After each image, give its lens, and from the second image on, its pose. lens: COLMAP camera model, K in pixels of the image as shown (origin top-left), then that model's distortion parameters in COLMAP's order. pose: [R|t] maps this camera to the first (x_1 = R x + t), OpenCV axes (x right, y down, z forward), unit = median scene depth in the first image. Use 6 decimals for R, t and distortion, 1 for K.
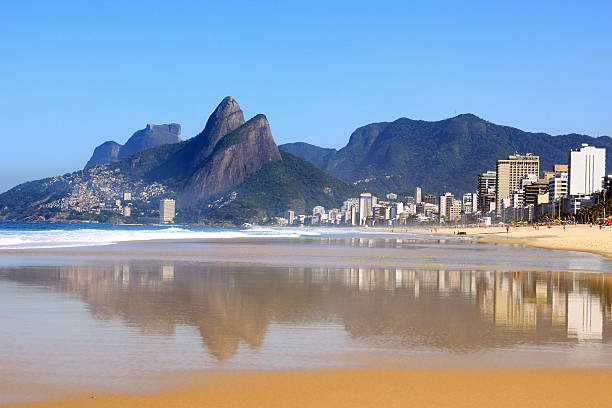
lens RADIAL K [[903.6, 0, 306.0], [0, 903.6, 204.0], [0, 0, 1]] dist [0.028838, 0.073554]
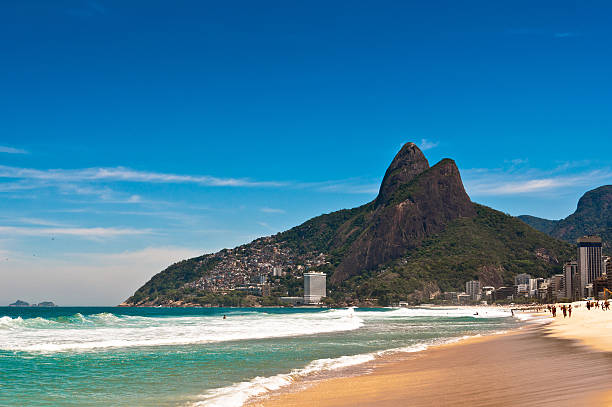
lens RADIAL K [[903.6, 0, 306.0], [0, 903.6, 203.5], [0, 0, 1]] dist [0.028838, 0.073554]
pose [[0.968724, -0.049885, -0.243075, 0.018408], [0.027636, 0.995179, -0.094100, 0.006939], [0.246597, 0.084440, 0.965432, 0.235866]]
